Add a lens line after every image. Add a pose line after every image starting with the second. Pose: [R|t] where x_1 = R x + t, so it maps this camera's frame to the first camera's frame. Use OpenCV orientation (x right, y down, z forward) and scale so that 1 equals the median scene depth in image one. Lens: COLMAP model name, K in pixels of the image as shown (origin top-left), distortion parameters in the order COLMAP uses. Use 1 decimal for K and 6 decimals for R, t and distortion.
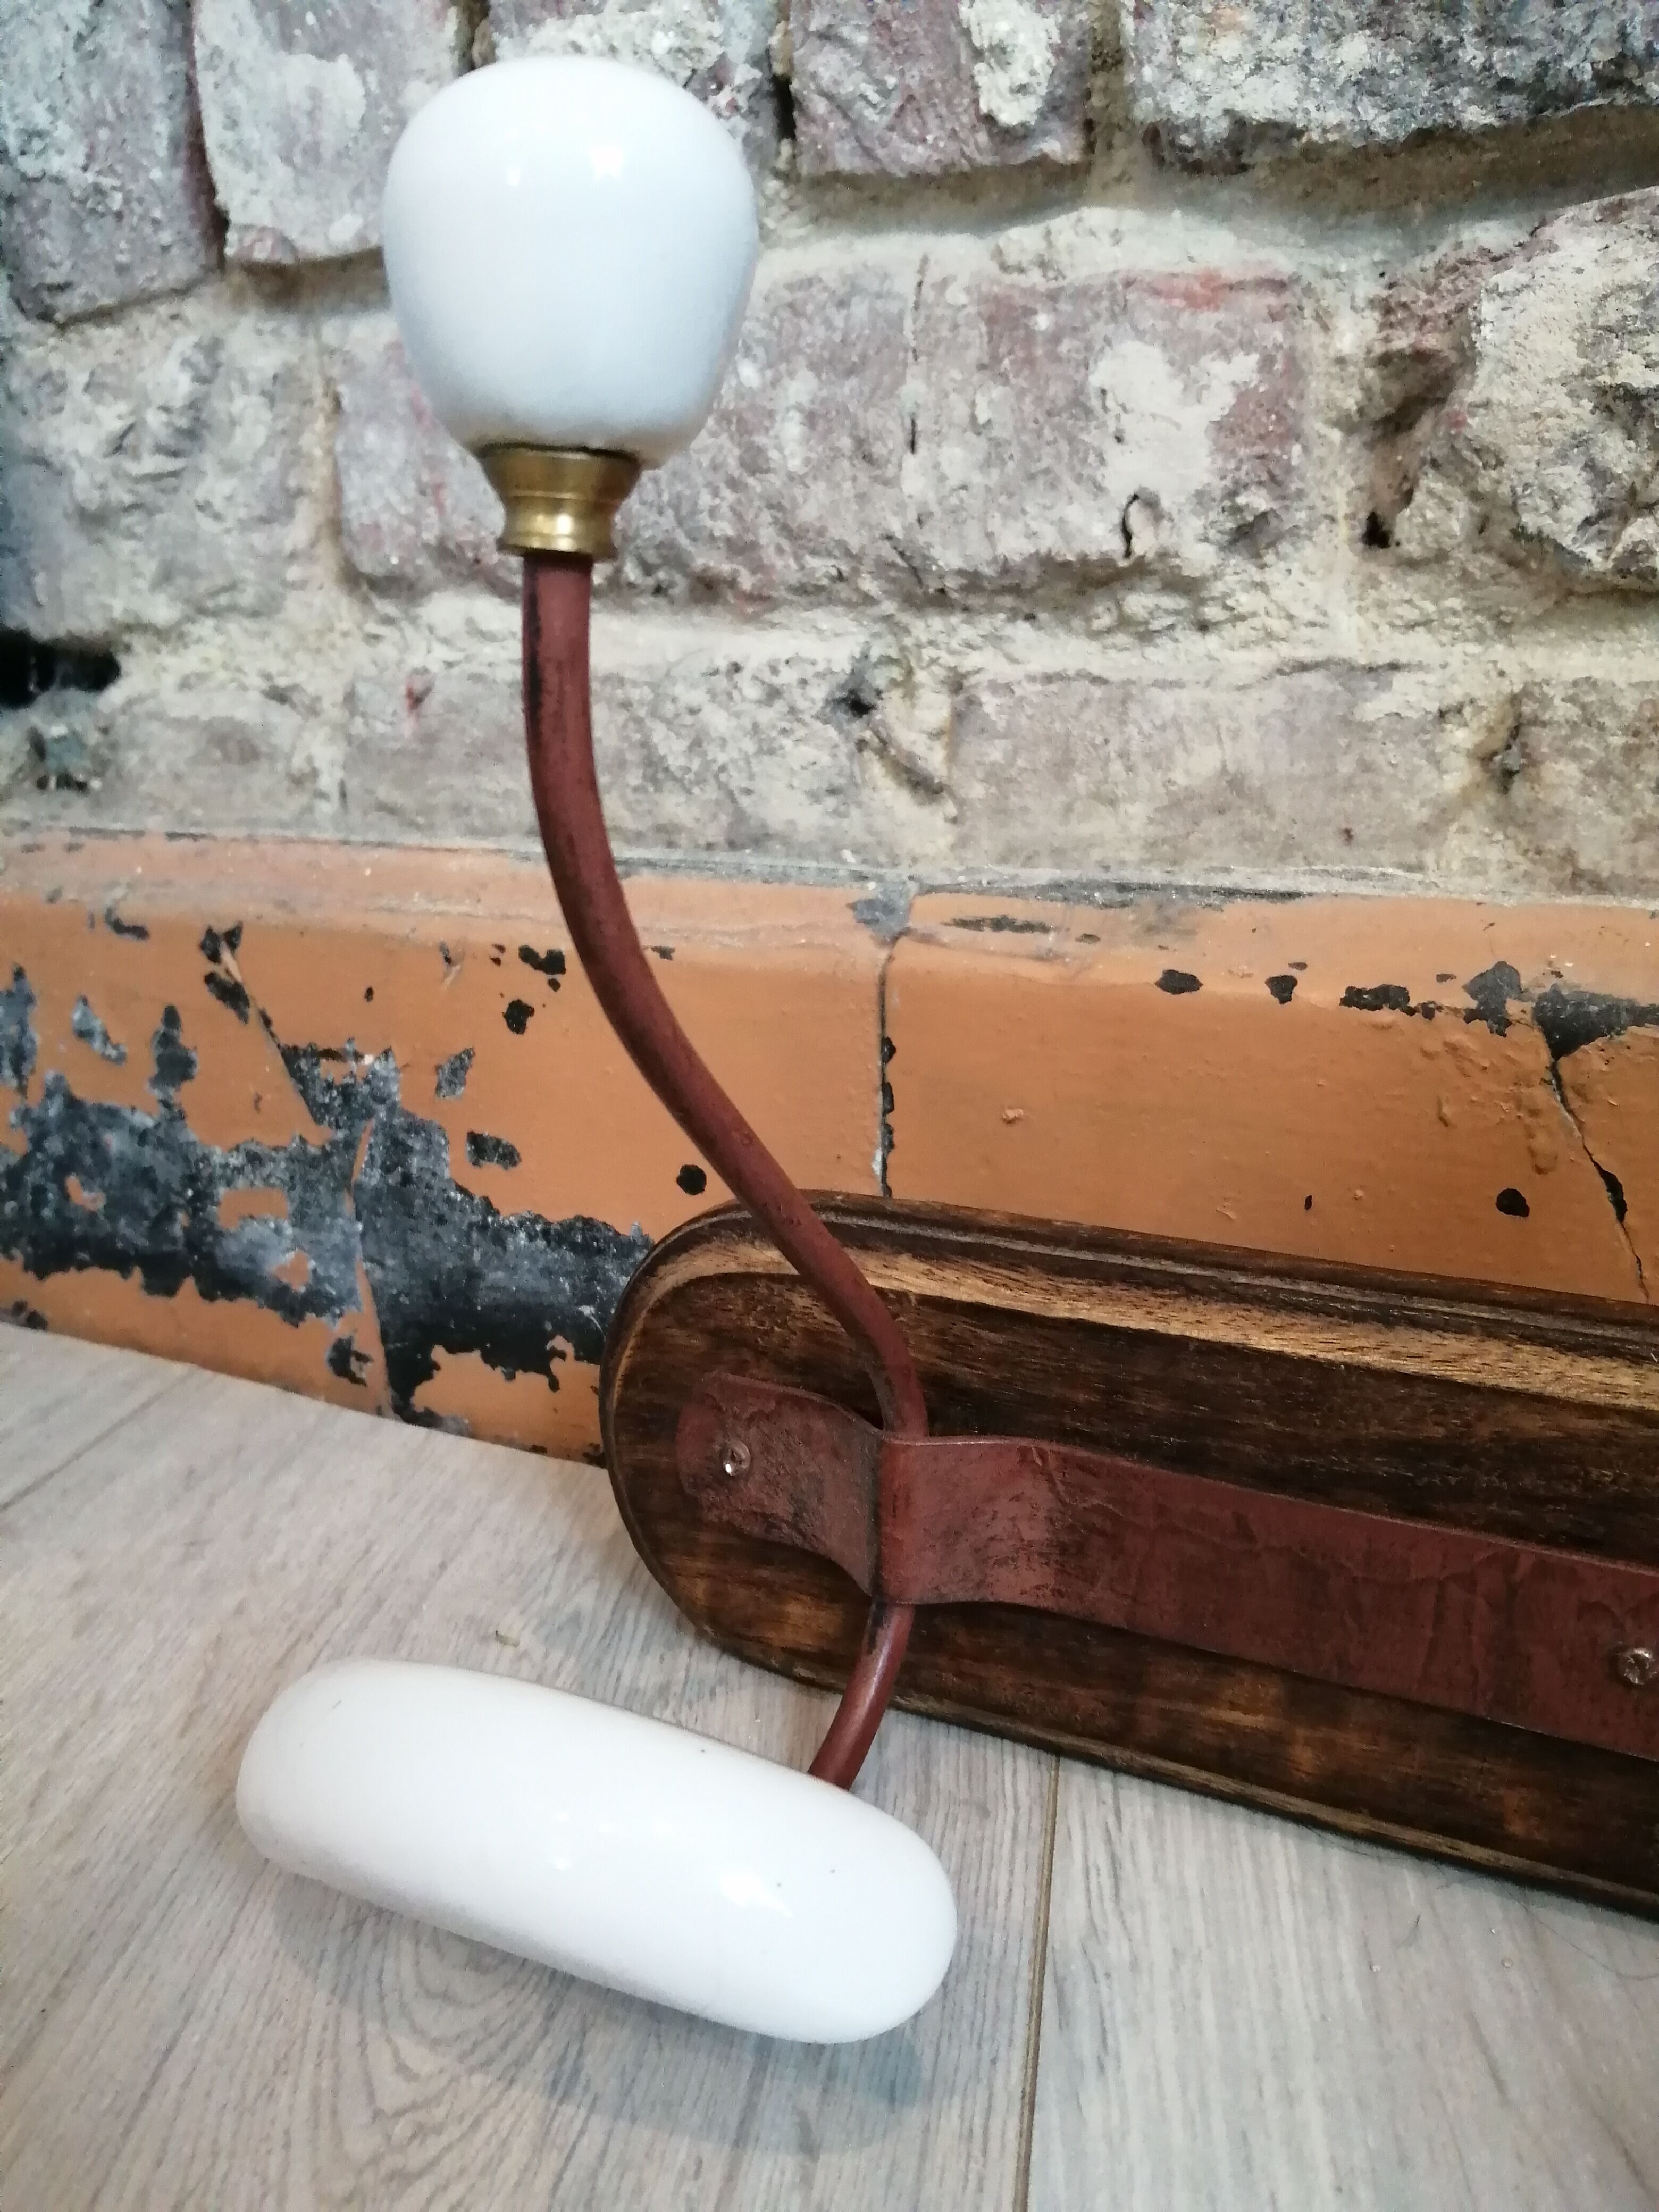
lens RADIAL K [[1772.7, 0, 831.2], [0, 1772.7, 1102.7], [0, 0, 1]] dist [0.038428, -0.101360]
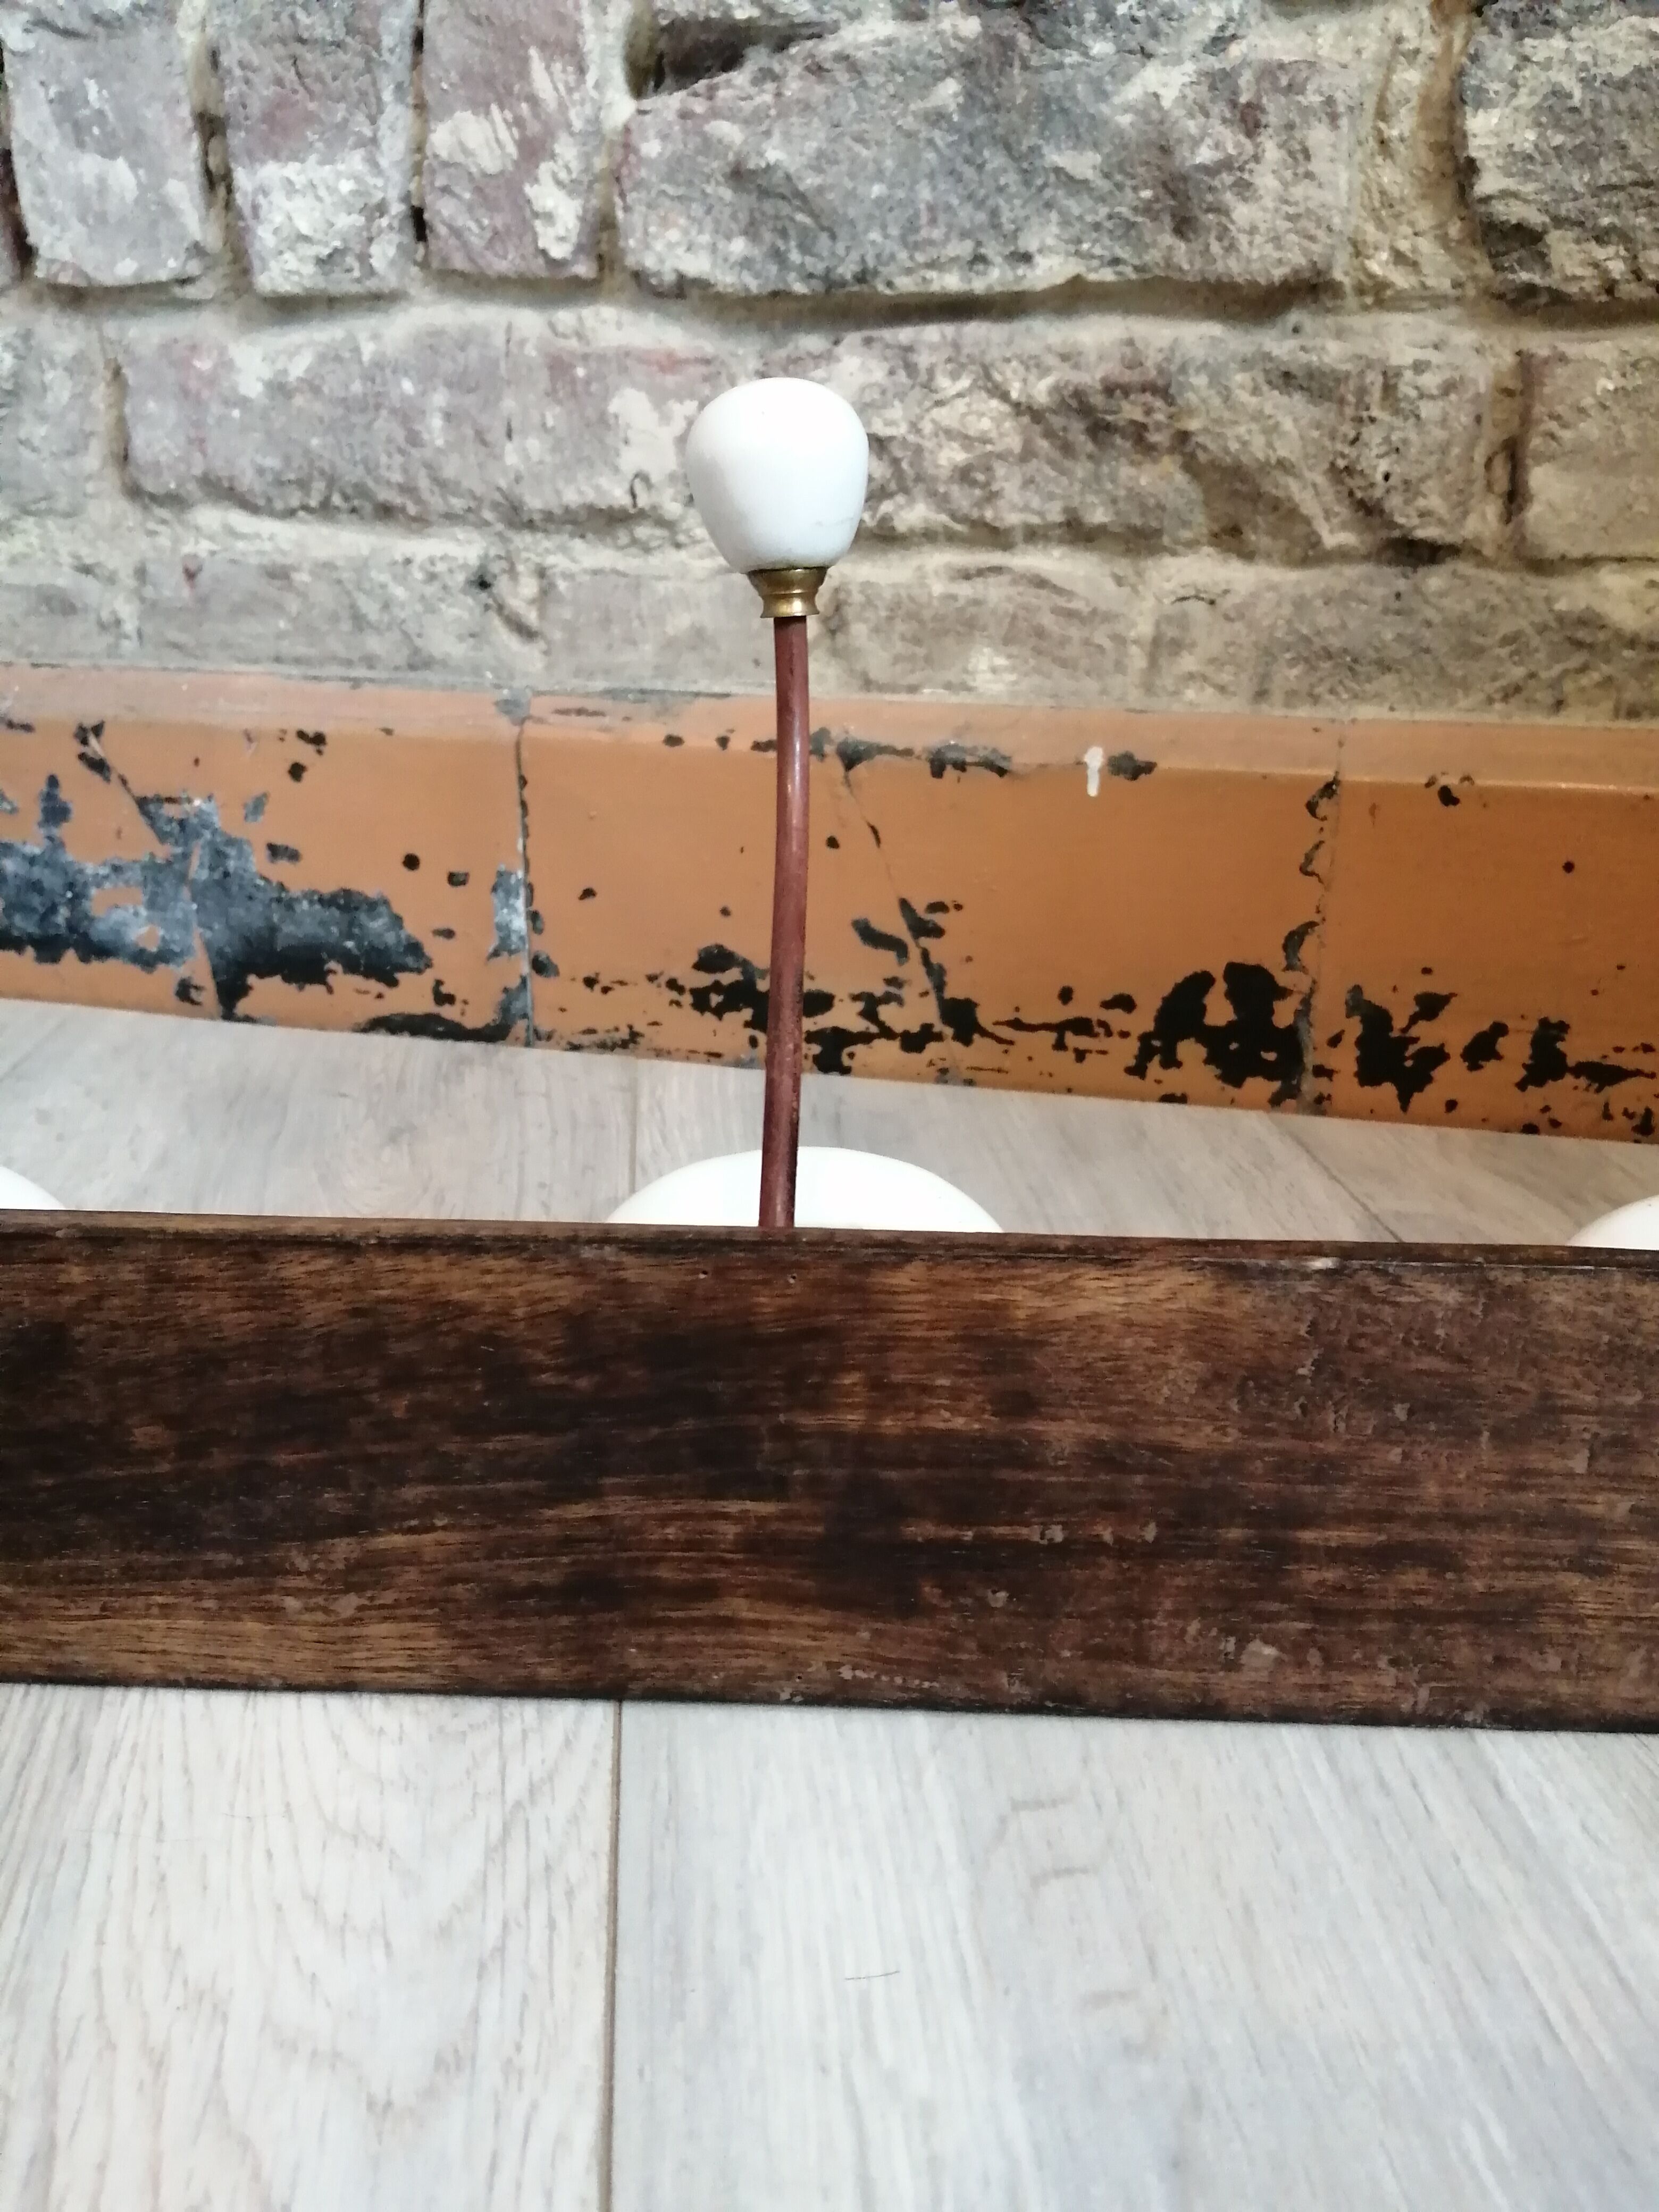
lens RADIAL K [[1772.7, 0, 812.9], [0, 1772.7, 1090.7], [0, 0, 1]] dist [0.038428, -0.101360]
pose [[0.967324, -0.071070, 0.243377, -0.138864], [0.044428, 0.992571, 0.113264, 0.087292], [-0.249619, -0.098750, 0.963296, -0.837121]]
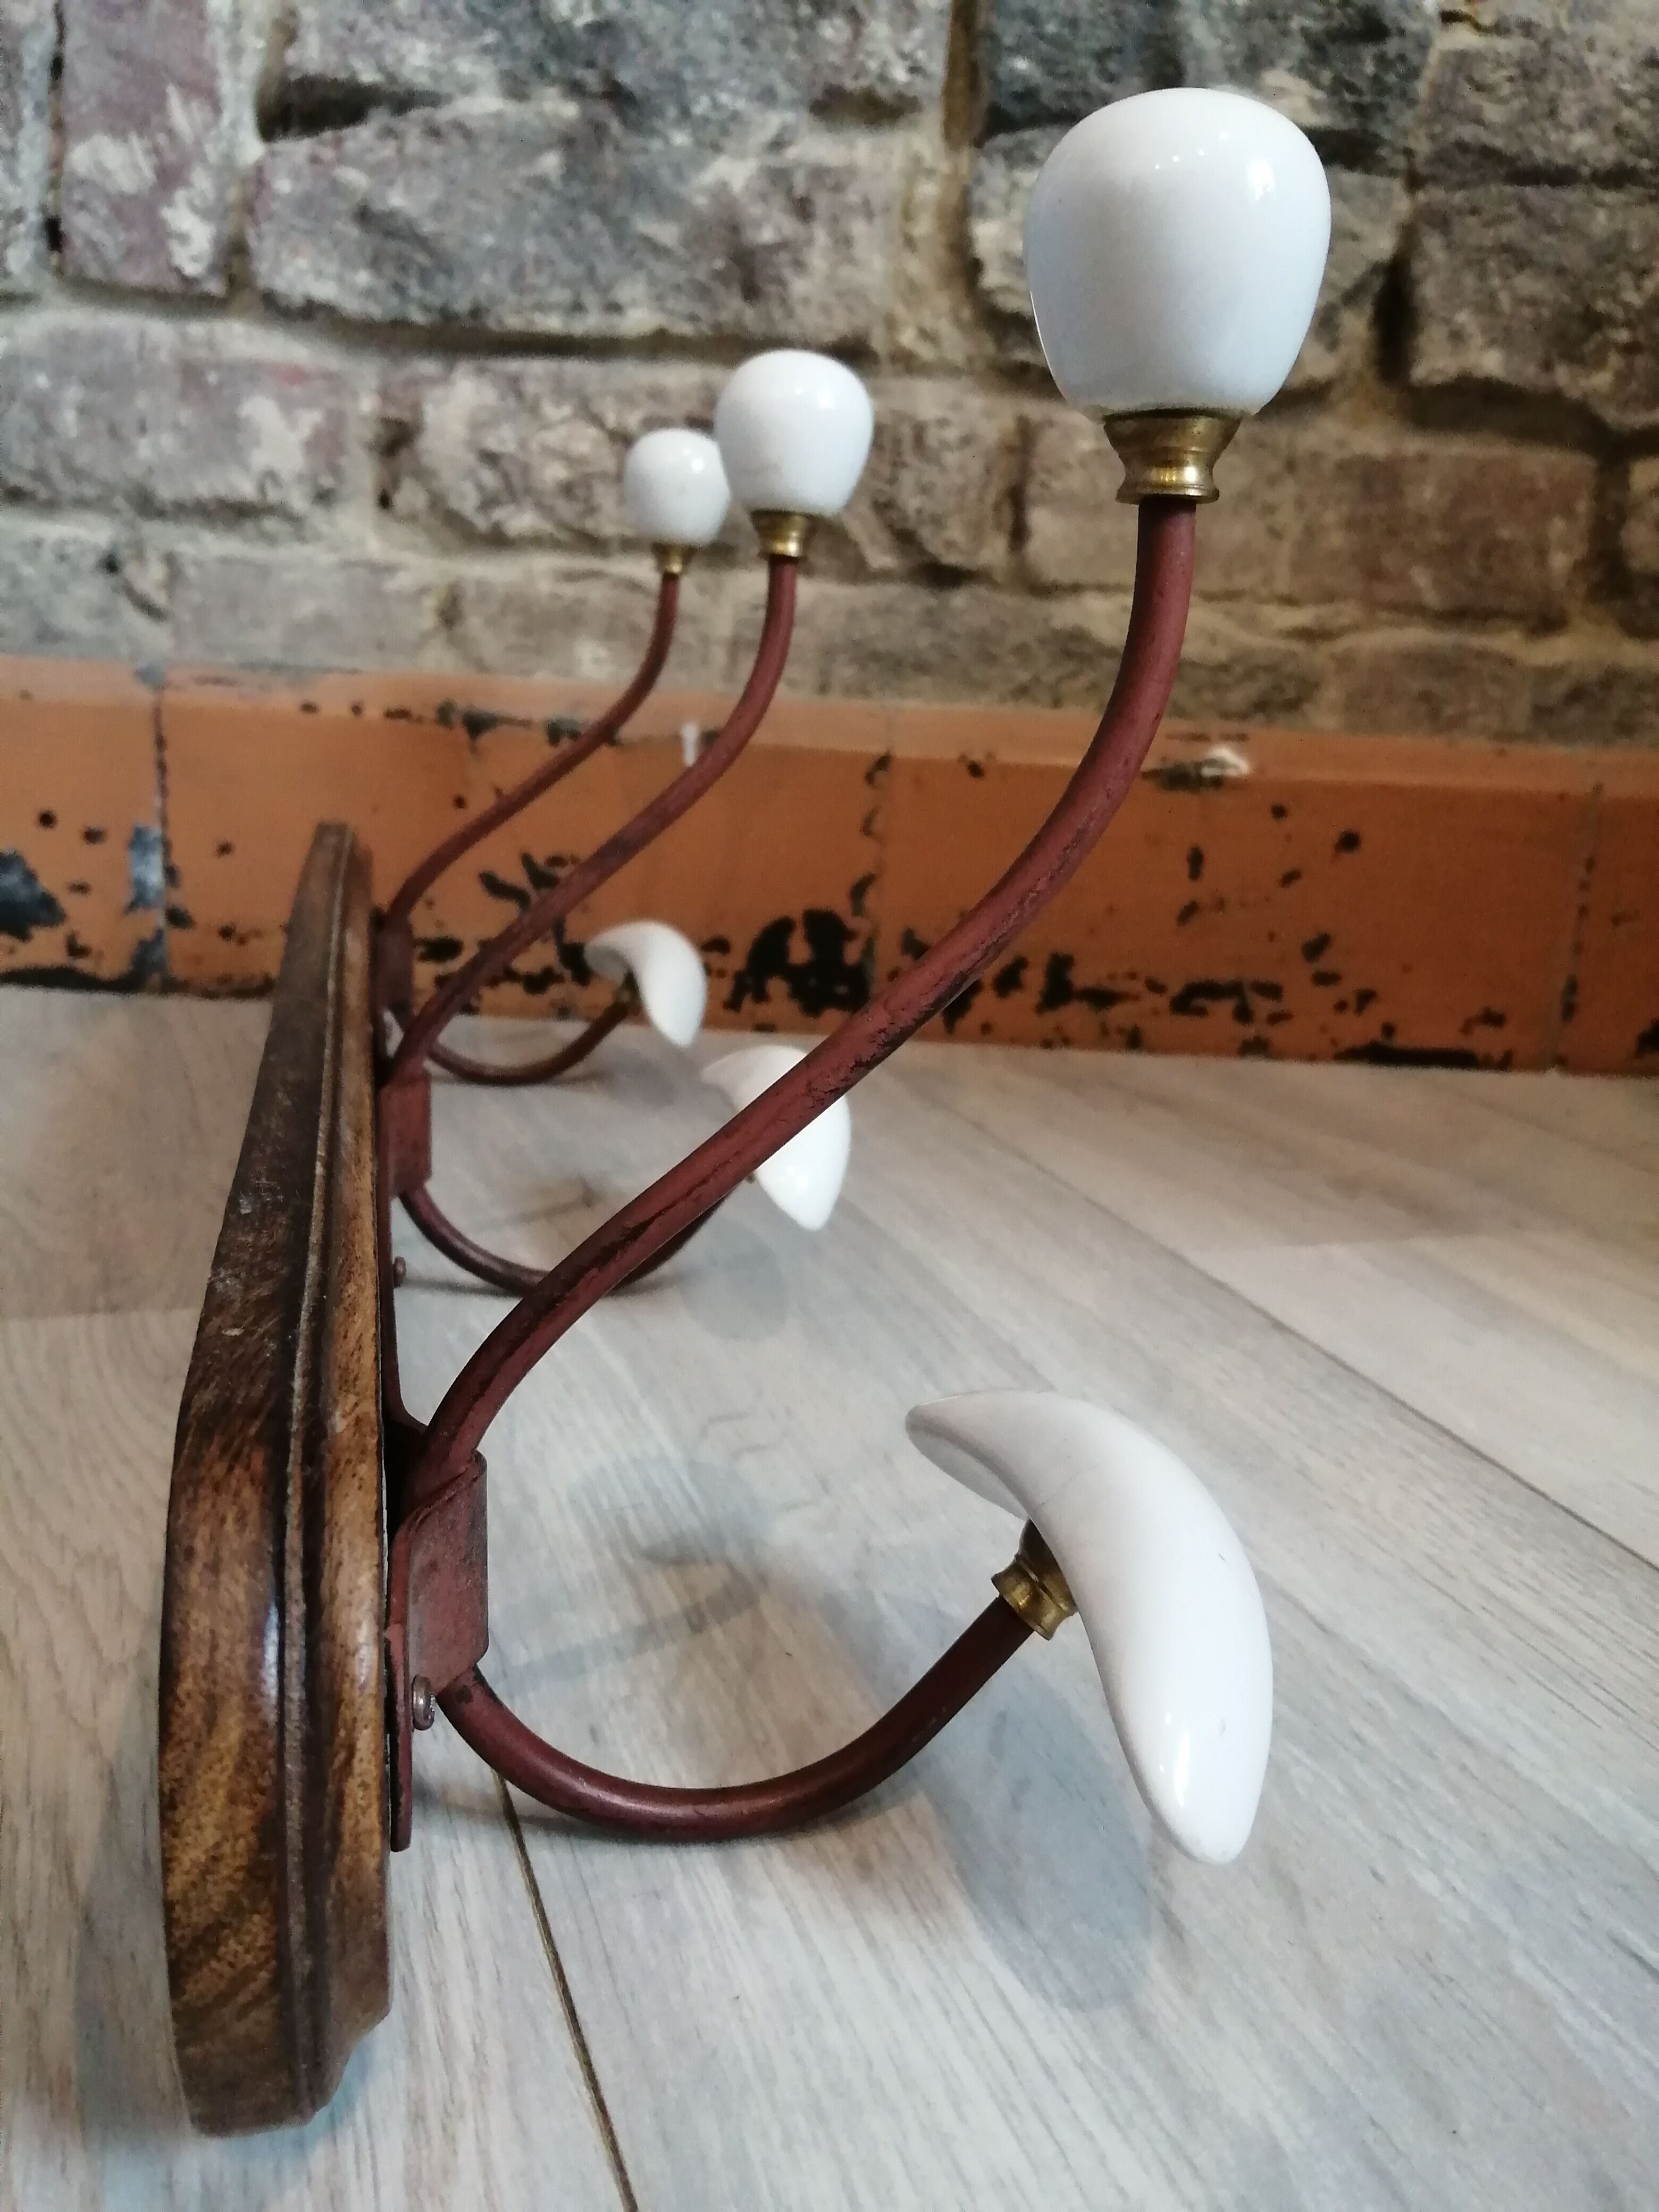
lens RADIAL K [[1772.7, 0, 816.0], [0, 1772.7, 1086.0], [0, 0, 1]] dist [0.038428, -0.101360]
pose [[0.872410, -0.074109, 0.483123, -0.297216], [0.046055, 0.996505, 0.069695, 0.230005], [-0.486600, -0.038552, 0.872774, -1.041142]]
